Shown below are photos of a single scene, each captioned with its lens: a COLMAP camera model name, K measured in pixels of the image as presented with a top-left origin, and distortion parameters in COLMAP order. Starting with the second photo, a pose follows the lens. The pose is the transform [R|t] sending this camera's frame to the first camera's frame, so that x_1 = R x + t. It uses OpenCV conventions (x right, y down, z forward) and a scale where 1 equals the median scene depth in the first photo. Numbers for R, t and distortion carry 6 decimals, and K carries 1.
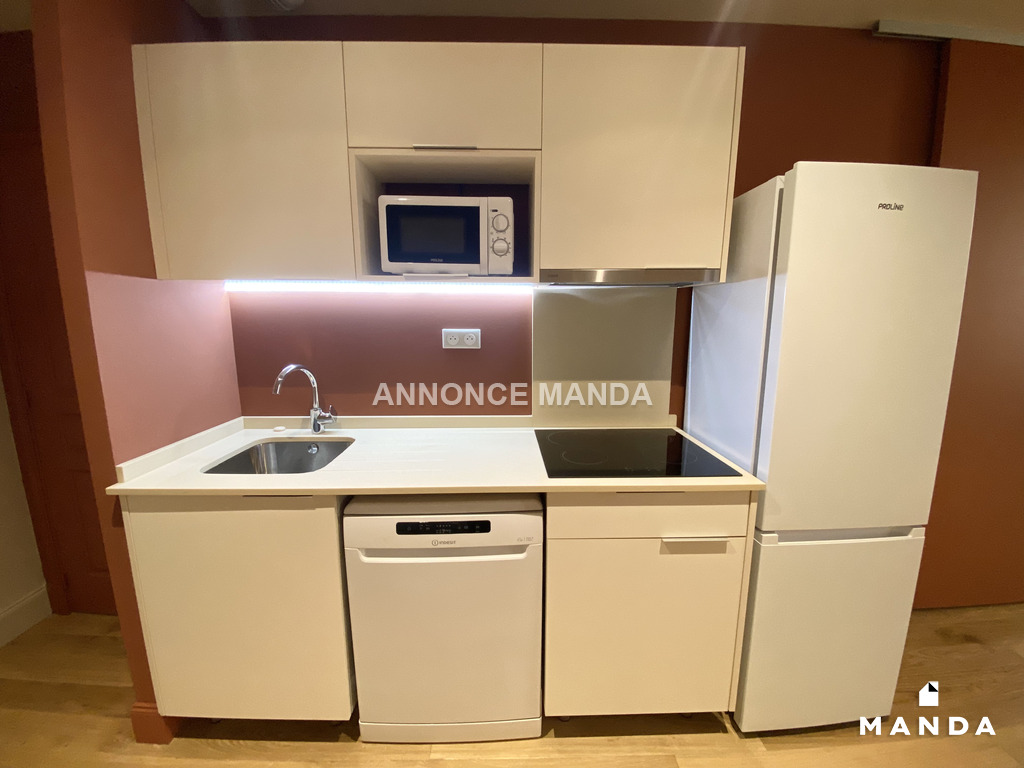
lens RADIAL K [[413.3, 0, 512.0], [0, 413.3, 384.0], [0, 0, 1]] dist [0.019877, -0.019063]
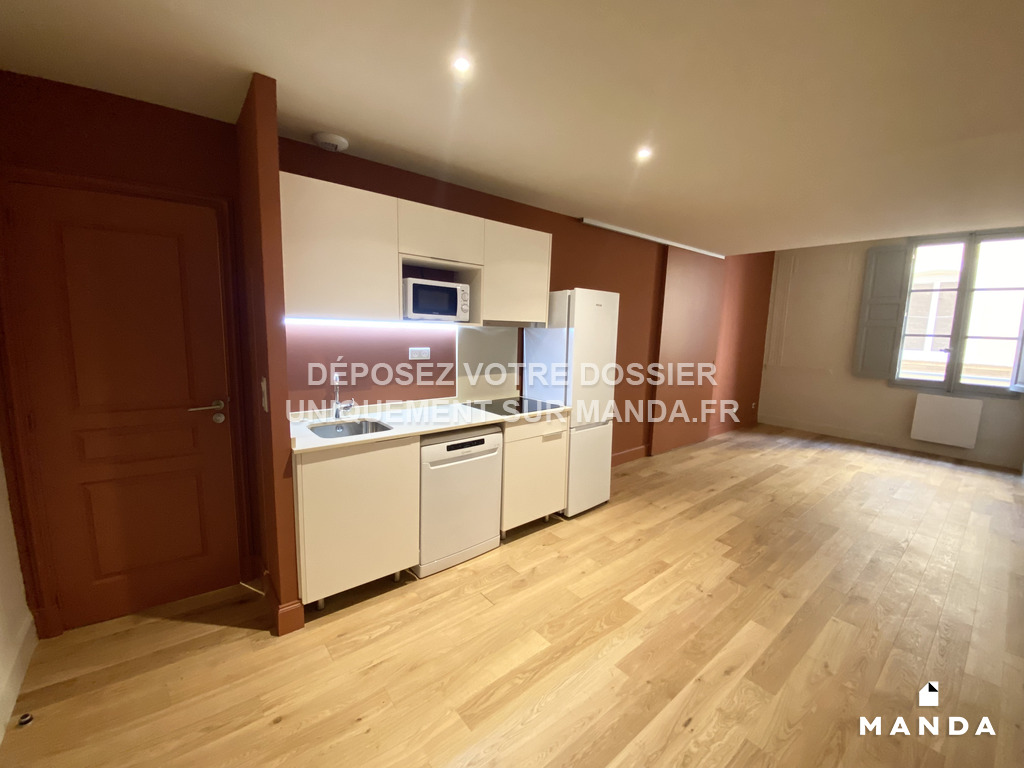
lens RADIAL K [[413.3, 0, 512.0], [0, 413.3, 384.0], [0, 0, 1]] dist [0.019877, -0.019063]
pose [[0.786992, -0.063653, 0.613671, -1.119414], [0.078079, 0.996942, 0.003277, 0.047964], [-0.612003, 0.045336, 0.789555, -0.717644]]
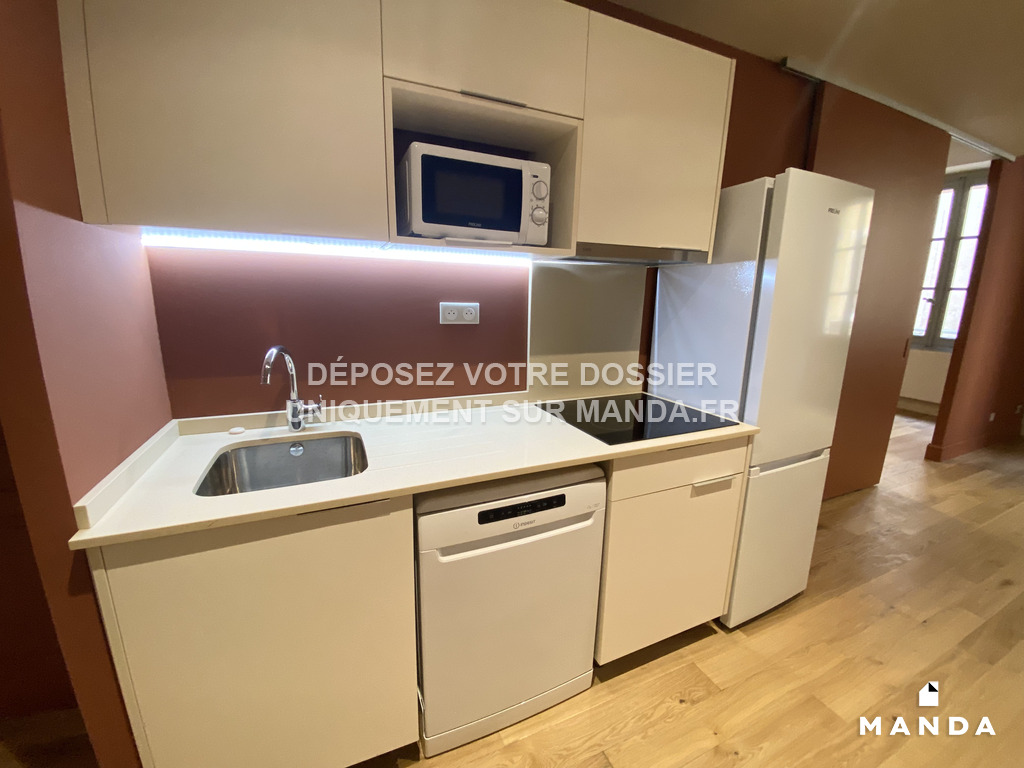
lens RADIAL K [[413.3, 0, 512.0], [0, 413.3, 384.0], [0, 0, 1]] dist [0.019877, -0.019063]
pose [[0.922832, -0.065362, 0.379617, -0.484871], [0.046313, 0.997177, 0.059109, -0.000618], [-0.382408, -0.036966, 0.923254, 0.120357]]
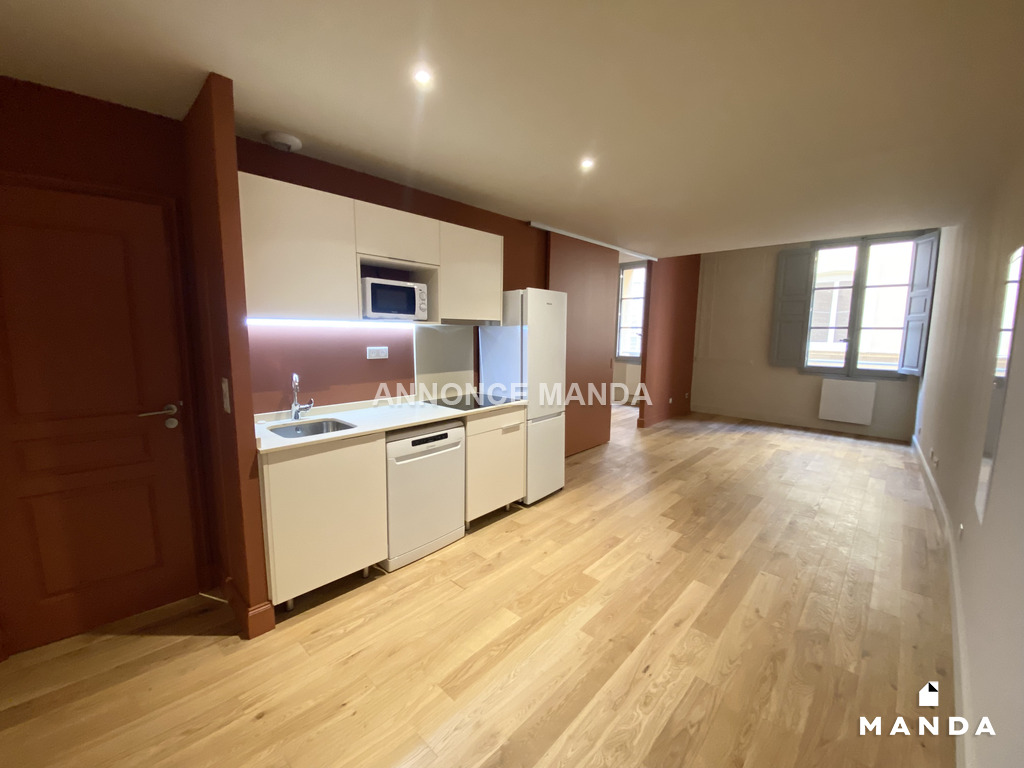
lens RADIAL K [[413.3, 0, 512.0], [0, 413.3, 384.0], [0, 0, 1]] dist [0.019877, -0.019063]
pose [[0.698019, -0.088254, 0.710620, -1.235954], [0.112232, 0.993595, 0.013157, 0.073388], [-0.707230, 0.070571, 0.703453, -0.748662]]
